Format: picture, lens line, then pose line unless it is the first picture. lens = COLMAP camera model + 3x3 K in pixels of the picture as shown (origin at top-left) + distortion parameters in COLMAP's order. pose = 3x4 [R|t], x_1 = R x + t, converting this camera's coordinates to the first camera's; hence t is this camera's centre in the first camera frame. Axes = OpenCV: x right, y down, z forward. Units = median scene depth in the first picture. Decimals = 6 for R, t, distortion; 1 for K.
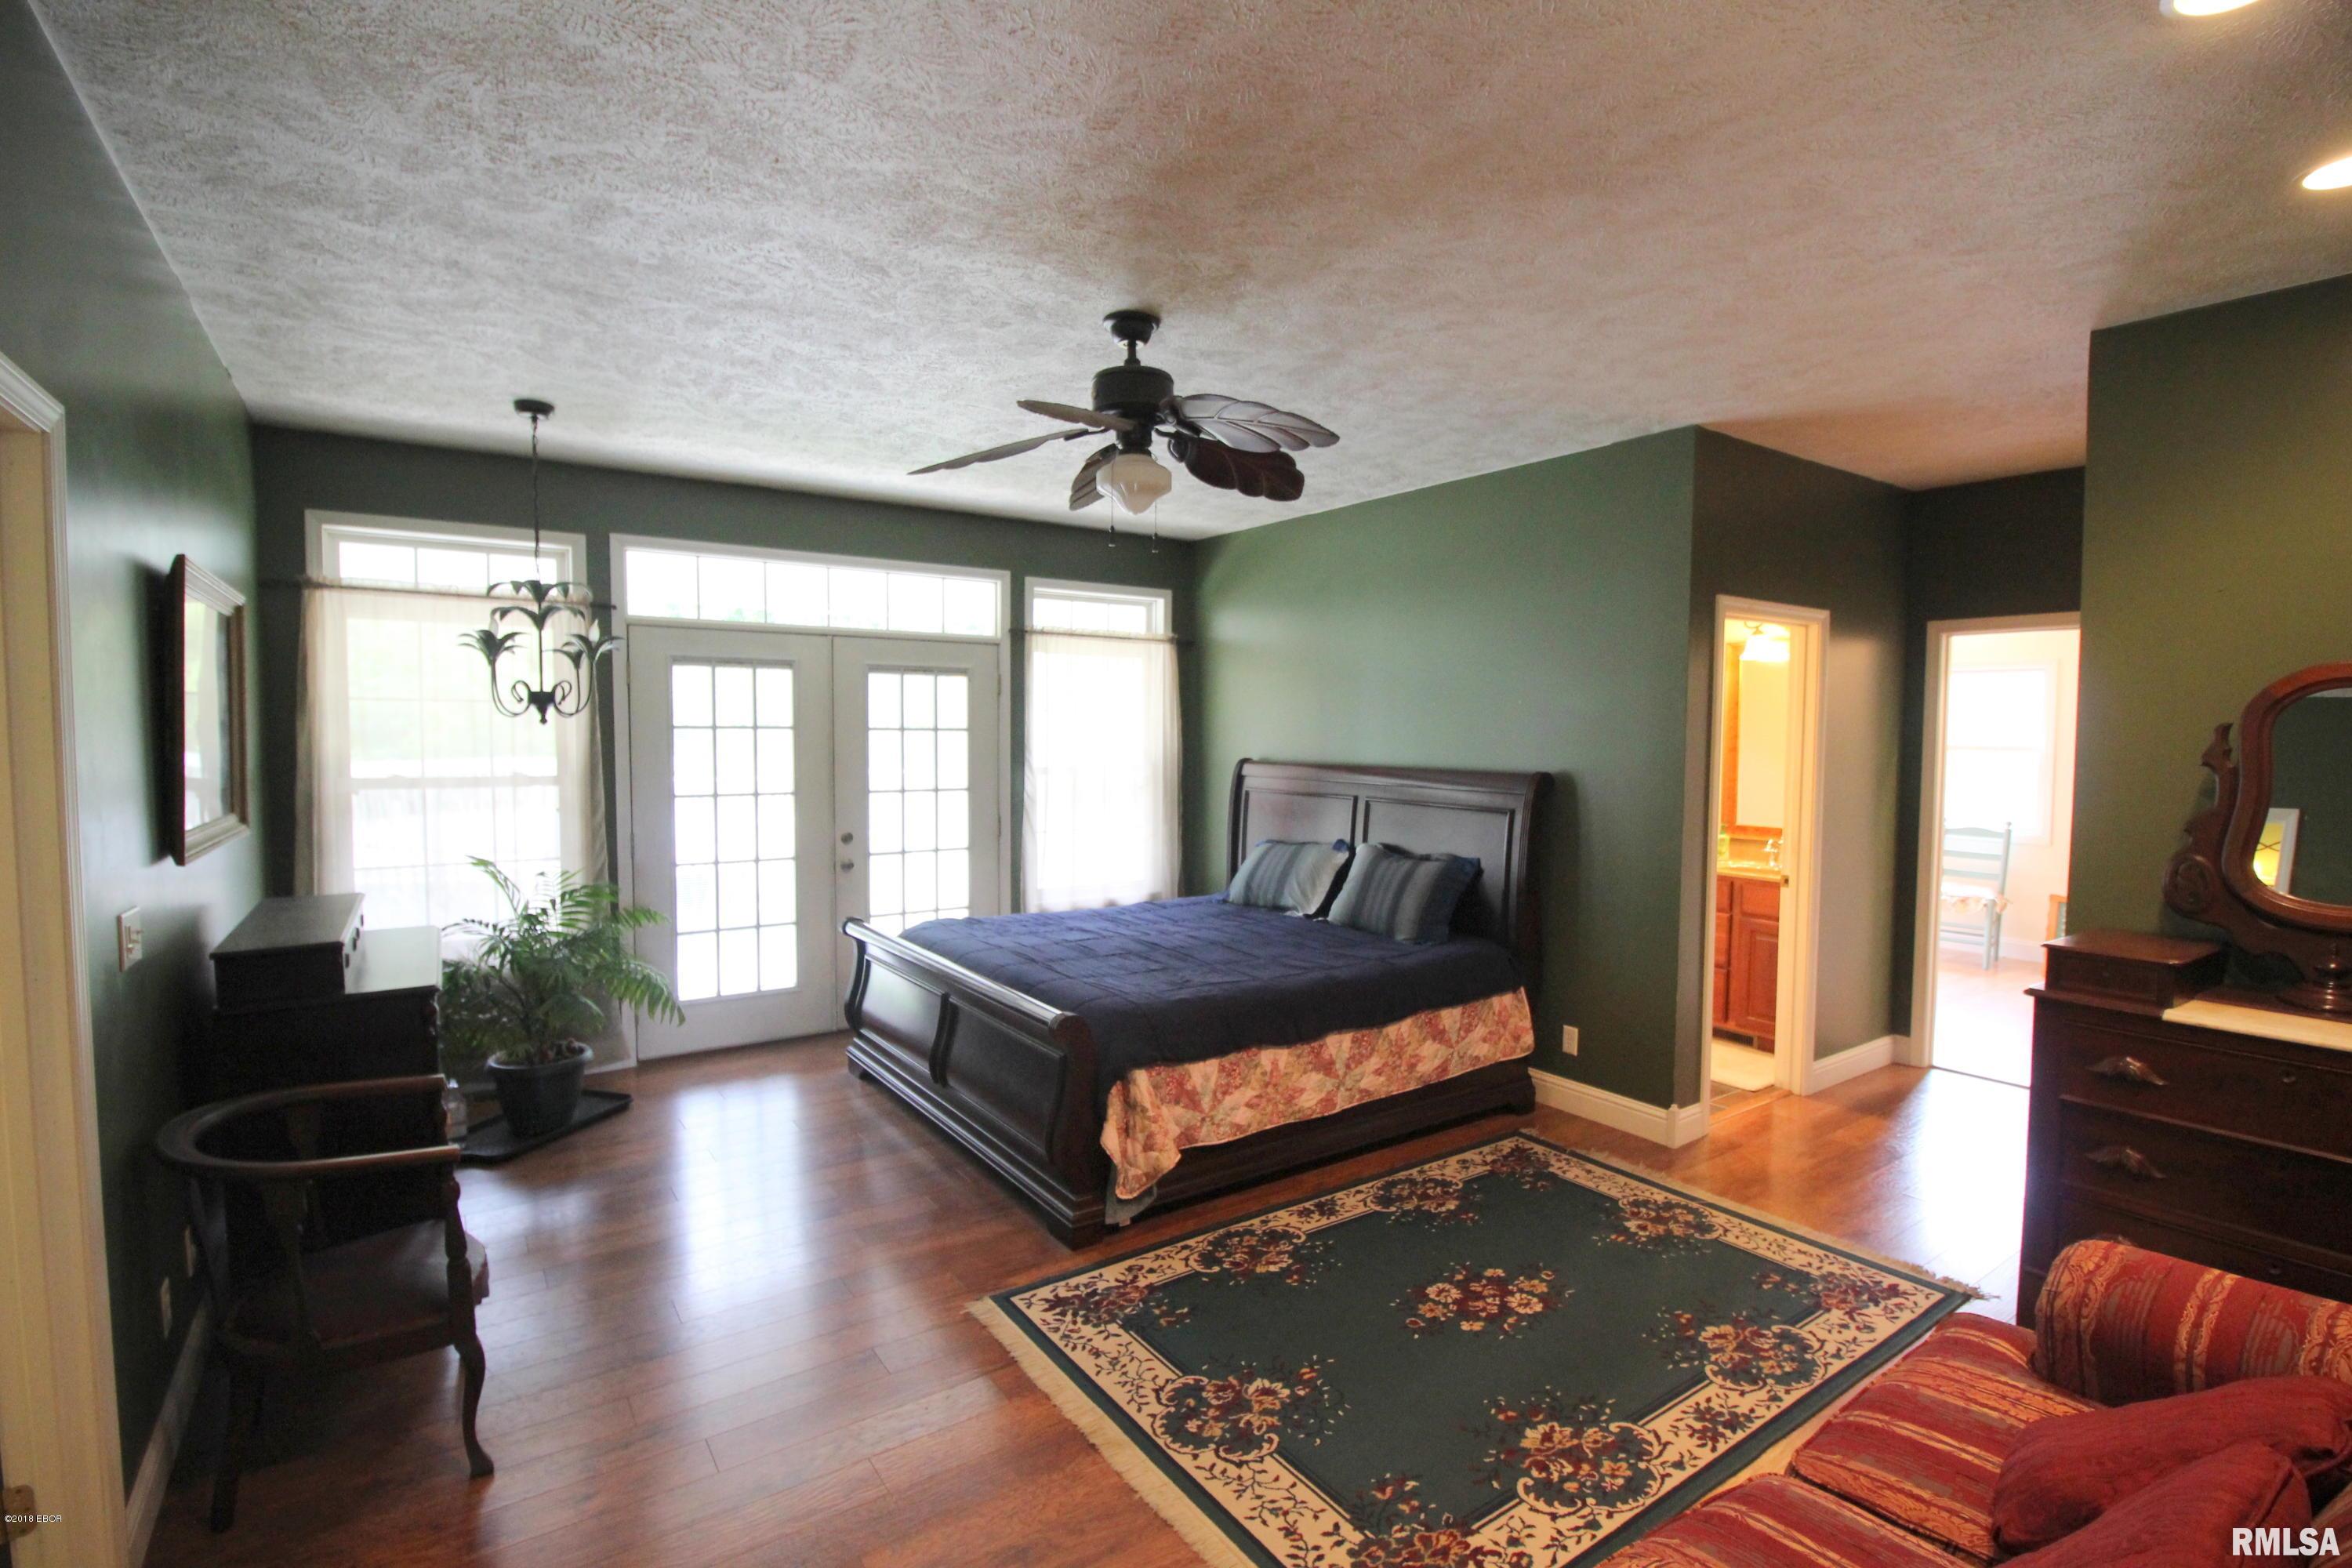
lens RADIAL K [[1086.7, 0, 1174.9], [0, 1086.7, 784.5], [0, 0, 1]] dist [-0.001438, -0.011204]
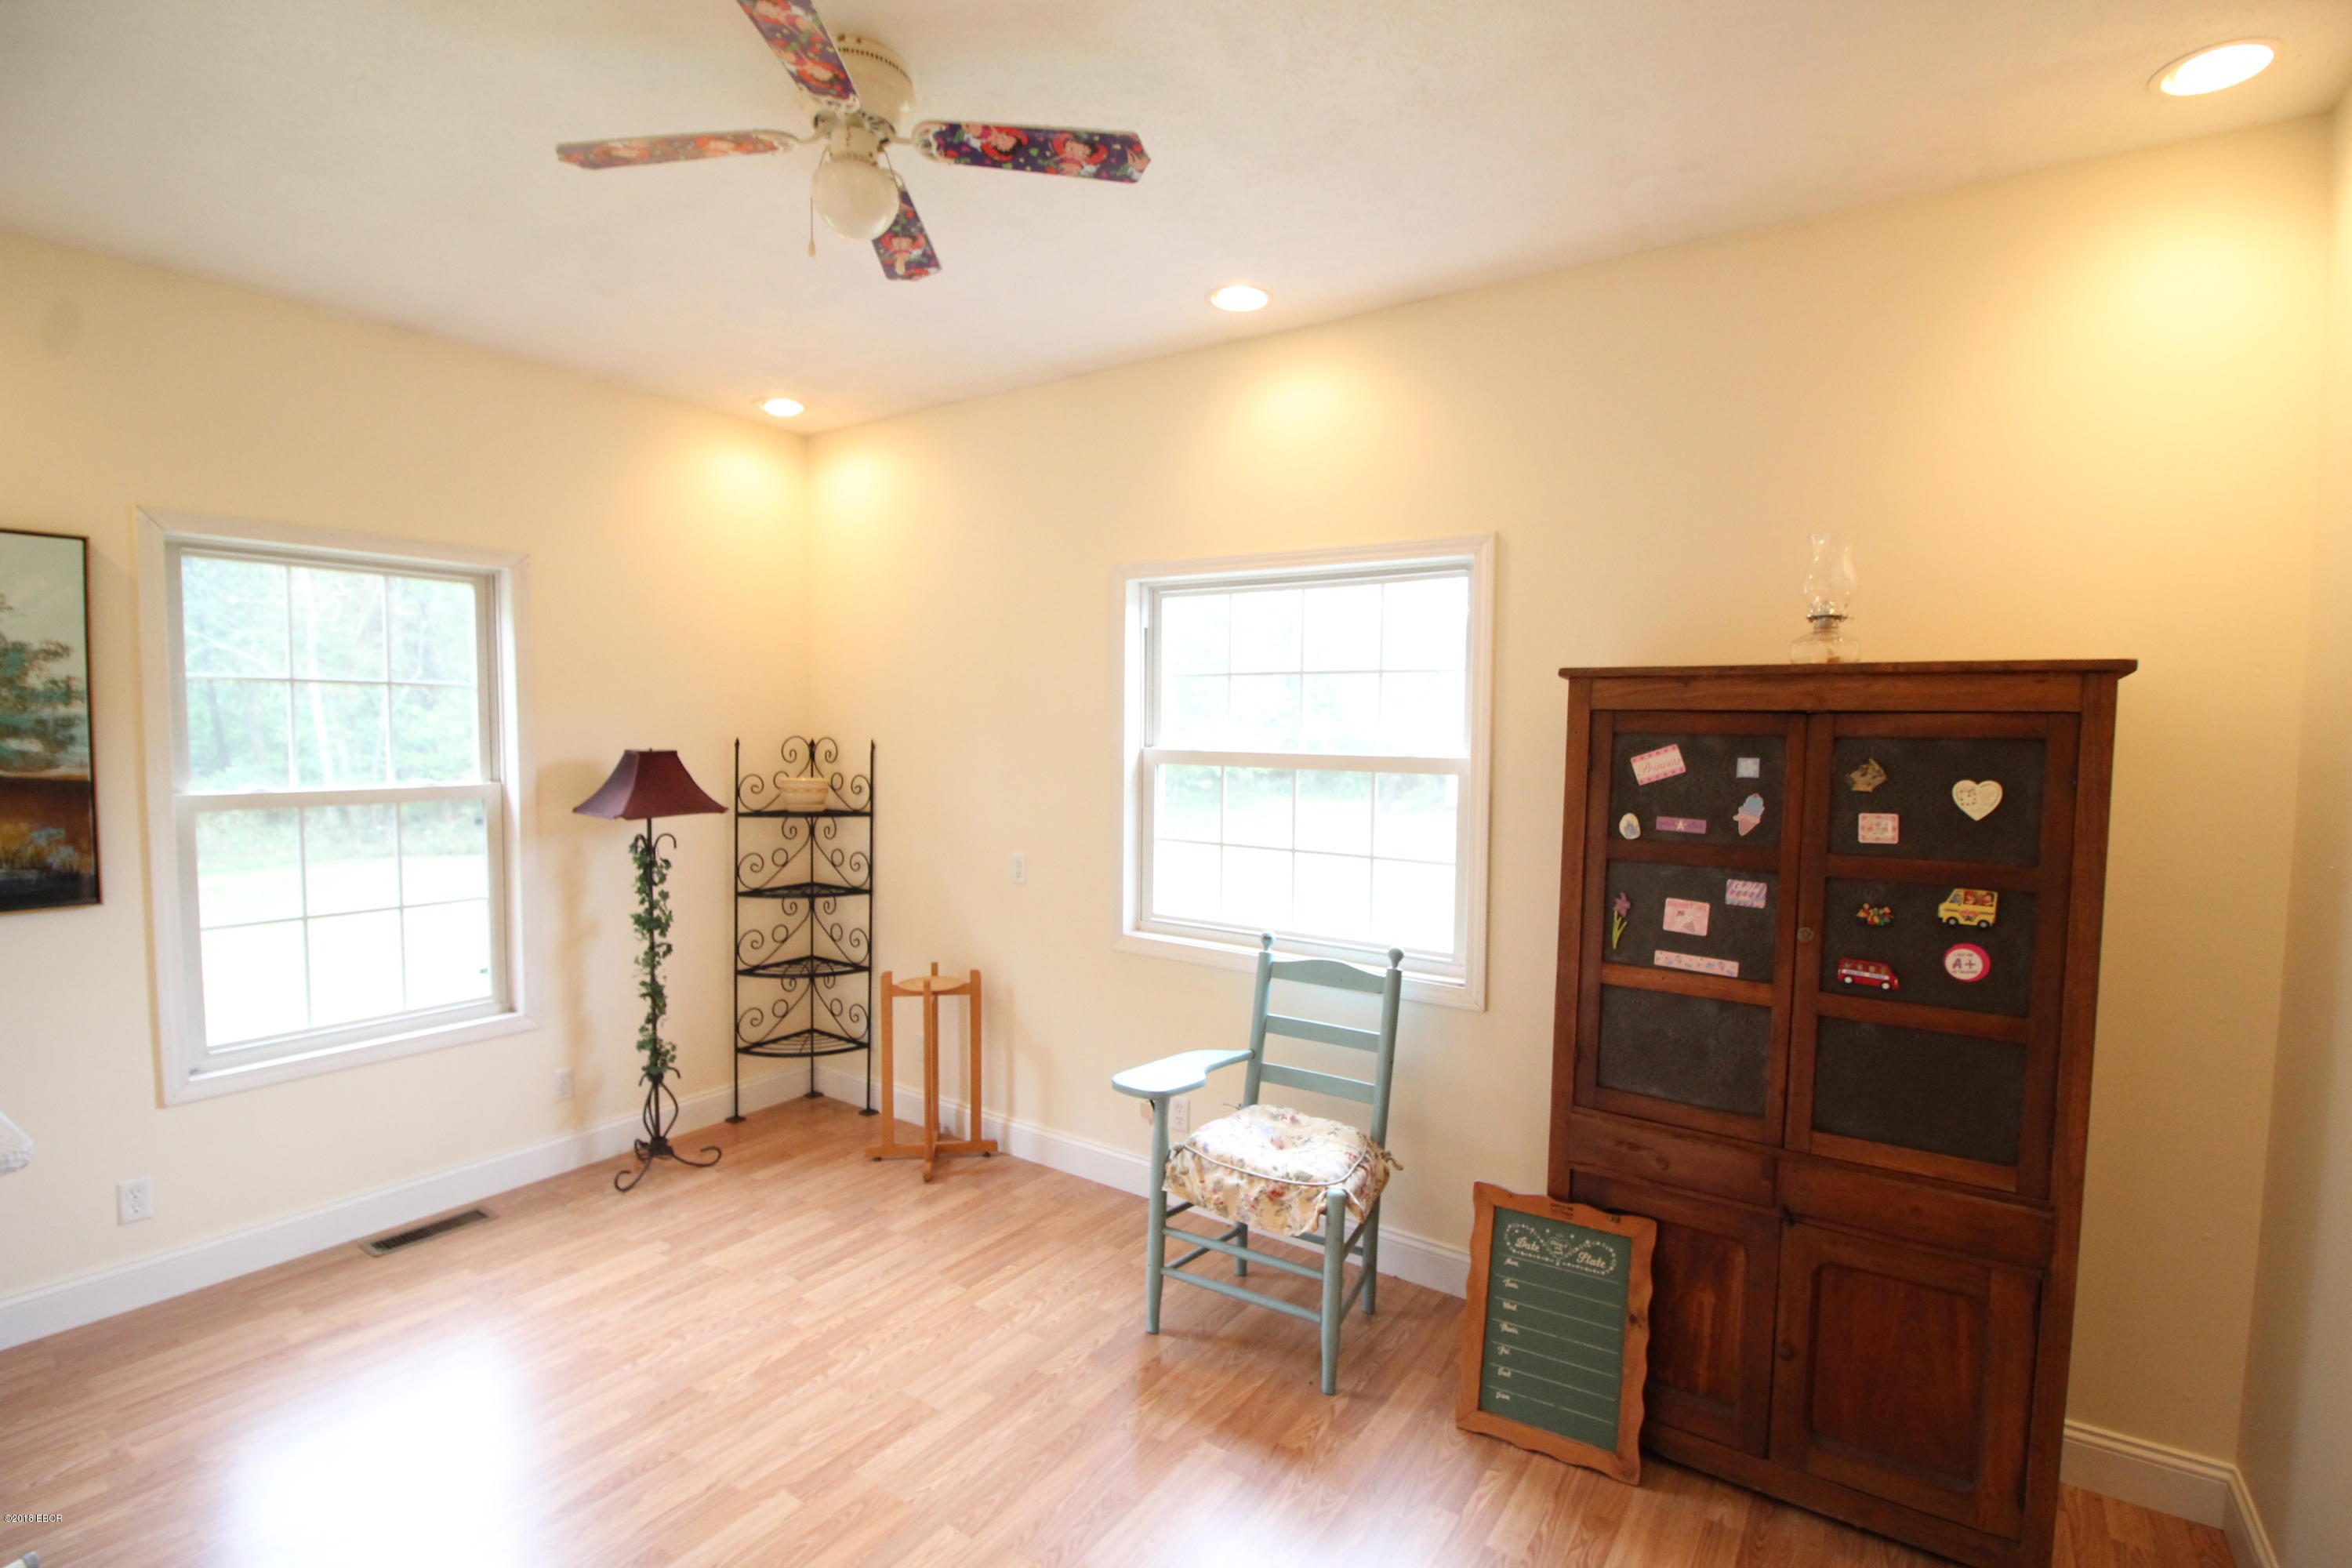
lens RADIAL K [[1086.7, 0, 1177.2], [0, 1086.7, 789.9], [0, 0, 1]] dist [-0.001438, -0.011204]
pose [[0.932351, -0.018244, 0.361093, 0.554790], [0.014092, 0.999801, 0.014131, -0.031064], [-0.361279, -0.008086, 0.932423, 0.659328]]
